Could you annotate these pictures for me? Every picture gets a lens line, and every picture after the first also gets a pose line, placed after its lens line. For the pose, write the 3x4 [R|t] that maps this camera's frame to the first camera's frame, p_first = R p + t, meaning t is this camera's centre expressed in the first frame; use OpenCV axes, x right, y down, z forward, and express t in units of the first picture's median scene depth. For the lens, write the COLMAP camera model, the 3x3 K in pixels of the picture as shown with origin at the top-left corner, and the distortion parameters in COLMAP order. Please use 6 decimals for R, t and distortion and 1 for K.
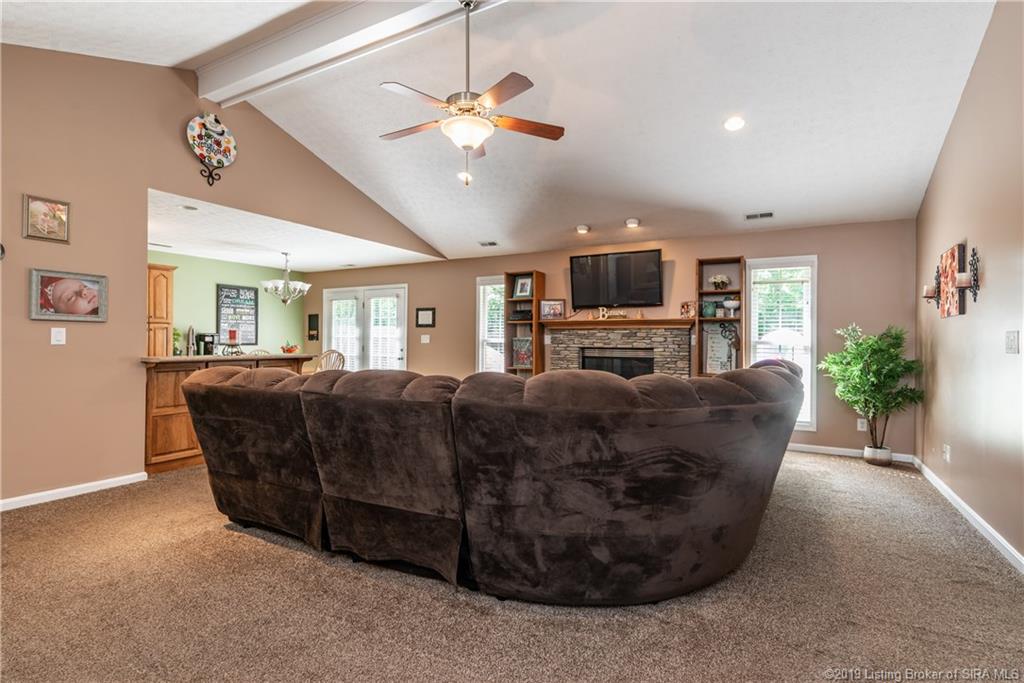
lens RADIAL K [[492.2, 0, 511.1], [0, 492.2, 343.7], [0, 0, 1]] dist [0.003516, -0.000394]
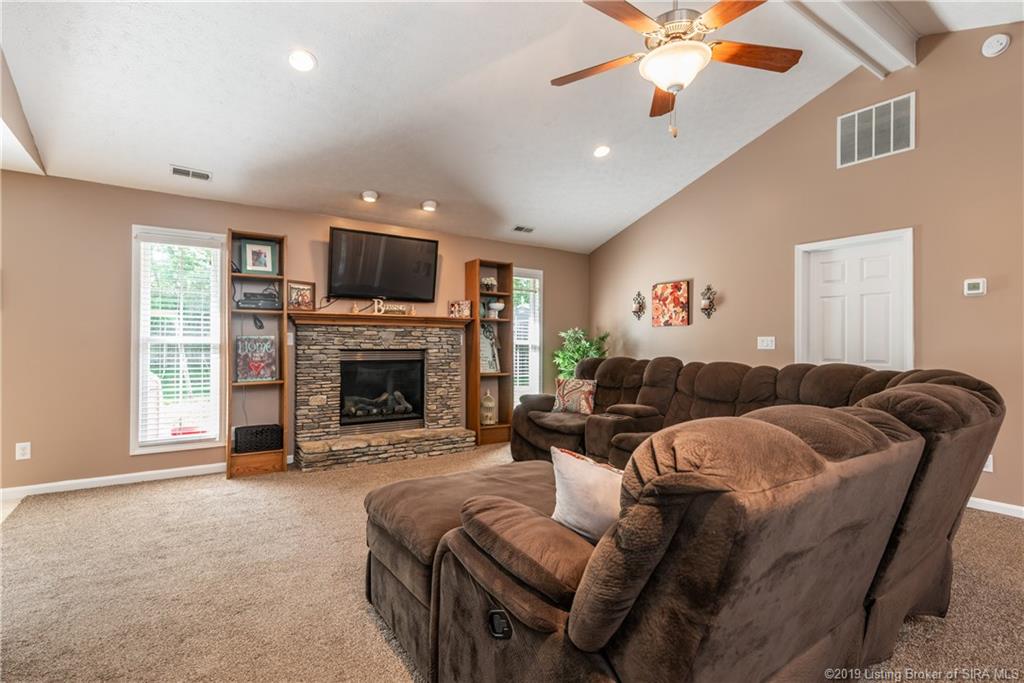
lens RADIAL K [[492.2, 0, 517.8], [0, 492.2, 340.1], [0, 0, 1]] dist [0.003516, -0.000394]
pose [[0.458340, -0.002725, 0.888773, -0.423795], [-0.003711, 0.999981, 0.004980, -0.012014], [-0.888769, -0.005581, 0.458321, 0.429403]]
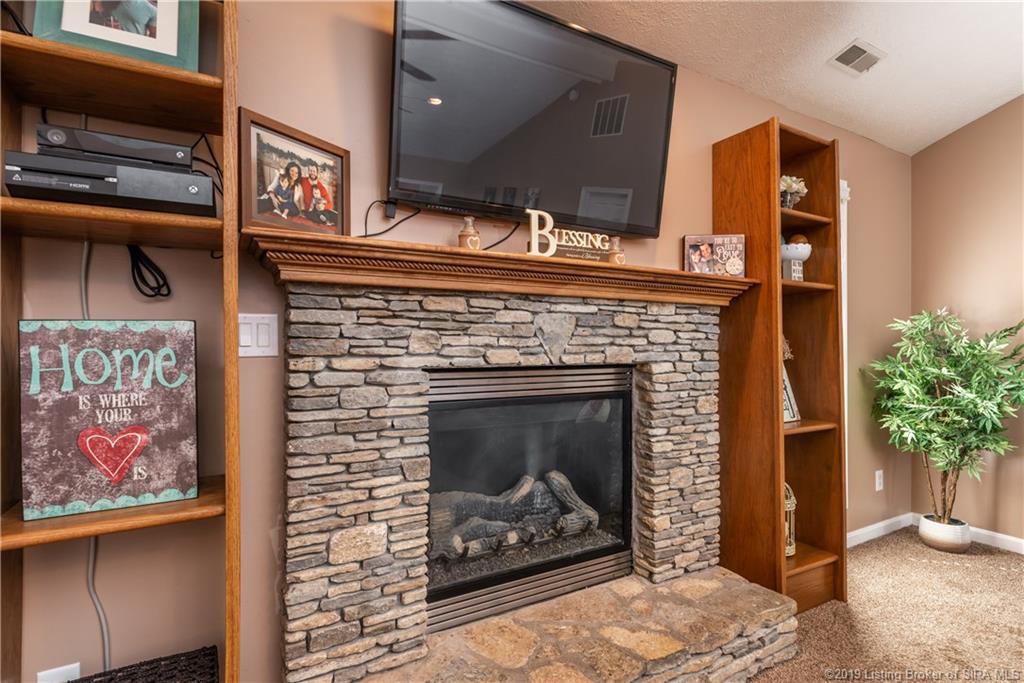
lens RADIAL K [[520.5, 0, 509.1], [0, 520.5, 338.8], [0, 0, 1]] dist [0.002248, -0.000184]
pose [[0.543837, 0.000861, 0.839190, -0.050361], [0.002950, 0.999991, -0.002937, -0.006184], [-0.839185, 0.004072, 0.543830, 0.866791]]
